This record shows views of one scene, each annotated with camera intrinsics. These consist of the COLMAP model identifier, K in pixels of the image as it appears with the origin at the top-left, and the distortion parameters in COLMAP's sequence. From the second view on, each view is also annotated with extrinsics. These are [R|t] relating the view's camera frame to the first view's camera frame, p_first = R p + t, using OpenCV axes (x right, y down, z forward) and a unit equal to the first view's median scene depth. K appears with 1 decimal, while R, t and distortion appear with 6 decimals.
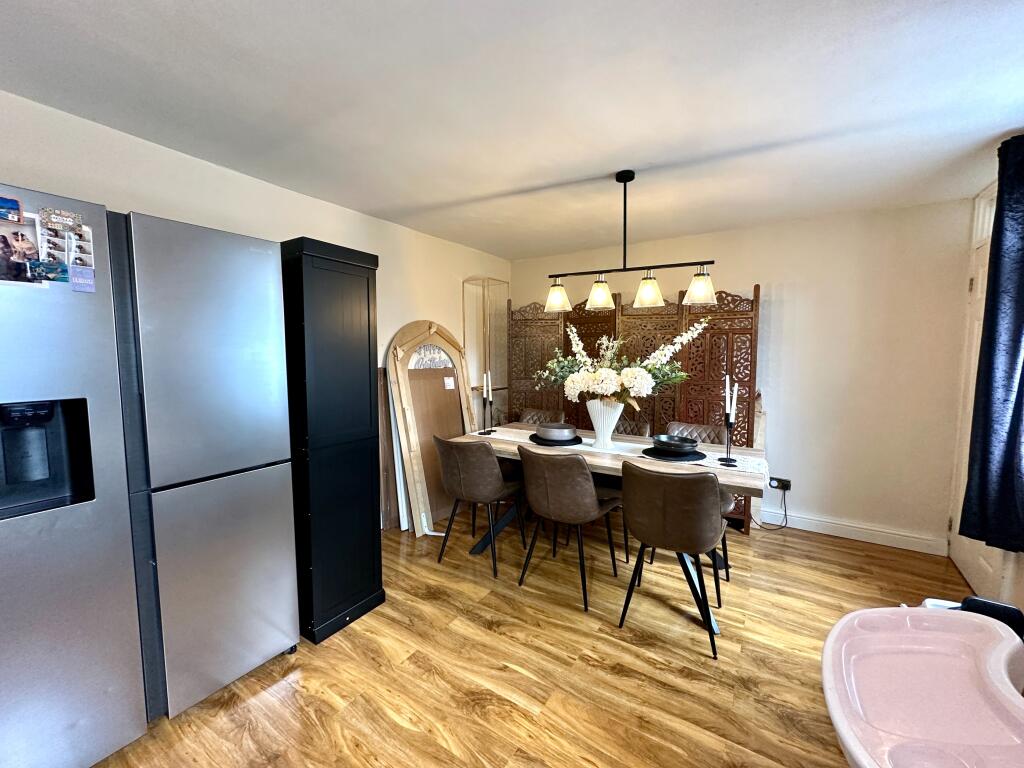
lens RADIAL K [[410.7, 0, 511.4], [0, 410.7, 384.2], [0, 0, 1]] dist [-0.000436, 0.000319]
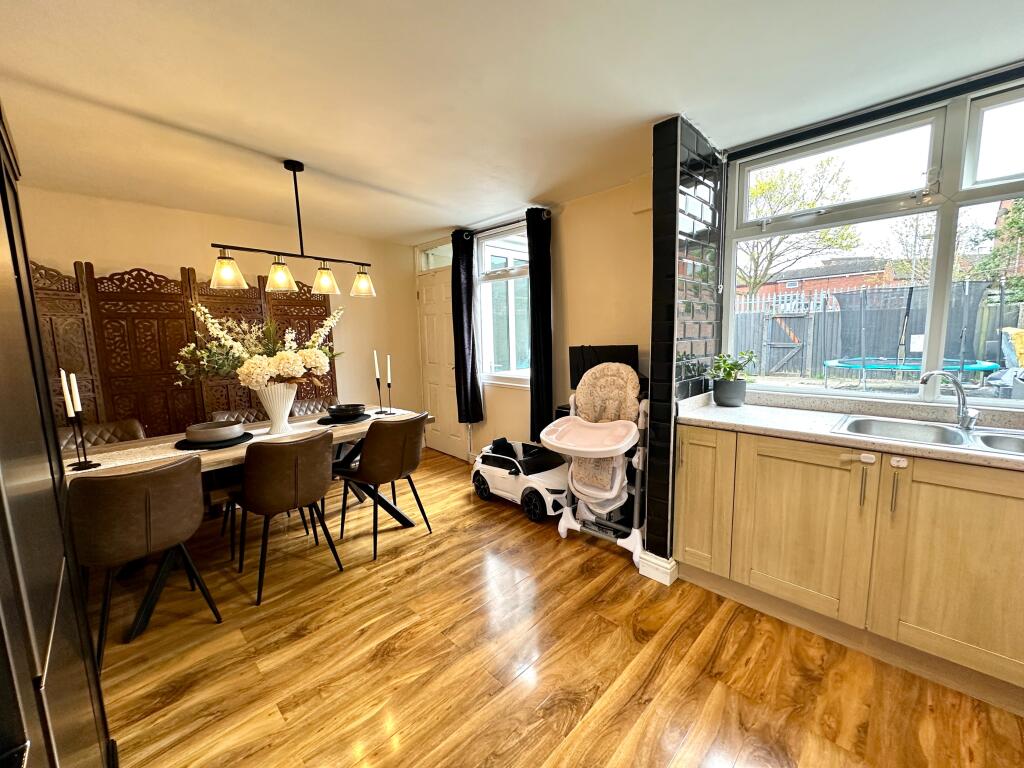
lens RADIAL K [[410.7, 0, 512.4], [0, 410.7, 383.4], [0, 0, 1]] dist [-0.000436, 0.000319]
pose [[0.203455, -0.125773, 0.970972, -0.774105], [0.098128, 0.989341, 0.107590, -0.016743], [-0.974154, 0.073390, 0.213628, 0.303121]]
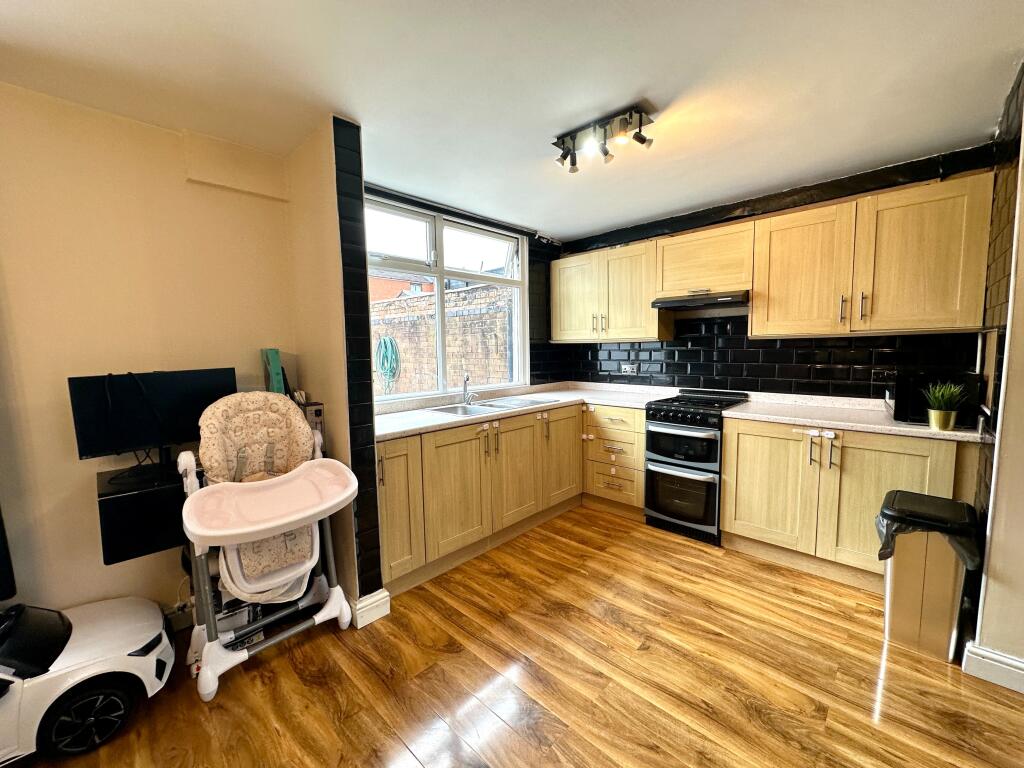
lens RADIAL K [[410.7, 0, 513.4], [0, 410.7, 383.7], [0, 0, 1]] dist [-0.000436, 0.000319]
pose [[-0.981924, -0.004551, 0.189223, -0.195810], [0.026997, 0.986122, 0.163810, -0.061863], [-0.187343, 0.165957, -0.968174, 1.029126]]
